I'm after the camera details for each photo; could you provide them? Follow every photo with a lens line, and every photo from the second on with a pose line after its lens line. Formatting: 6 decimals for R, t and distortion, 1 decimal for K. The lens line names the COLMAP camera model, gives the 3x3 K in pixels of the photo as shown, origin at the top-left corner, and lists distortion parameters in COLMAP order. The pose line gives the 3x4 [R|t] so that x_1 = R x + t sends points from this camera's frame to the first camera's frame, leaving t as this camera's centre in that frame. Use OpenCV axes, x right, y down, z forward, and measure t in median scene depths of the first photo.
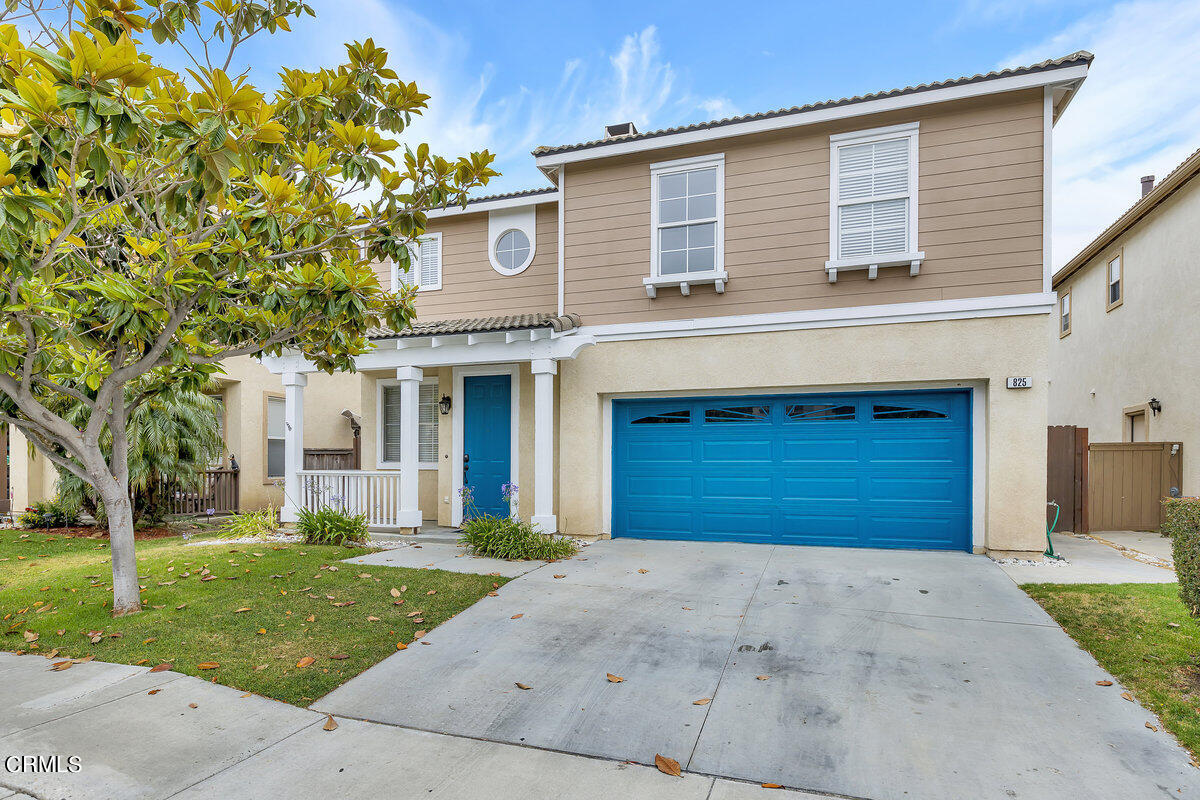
lens RADIAL K [[674.9, 0, 600.6], [0, 674.9, 446.7], [0, 0, 1]] dist [-0.003818, -0.000211]
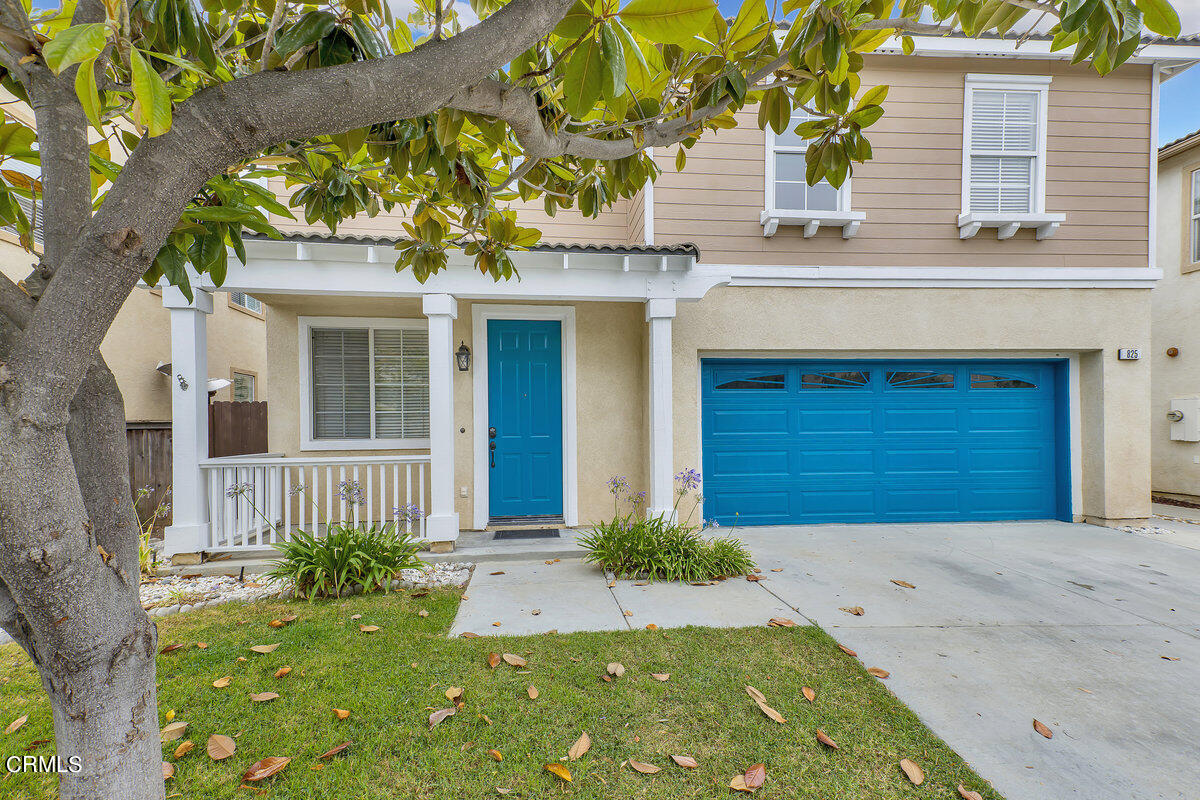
lens RADIAL K [[567.4, 0, 595.8], [0, 567.4, 418.7], [0, 0, 1]] dist [0.041436, -0.000098]
pose [[0.898996, -0.003031, 0.437947, -0.456618], [-0.000371, 0.999970, 0.007681, -0.003293], [-0.437957, -0.007068, 0.898968, 0.505532]]
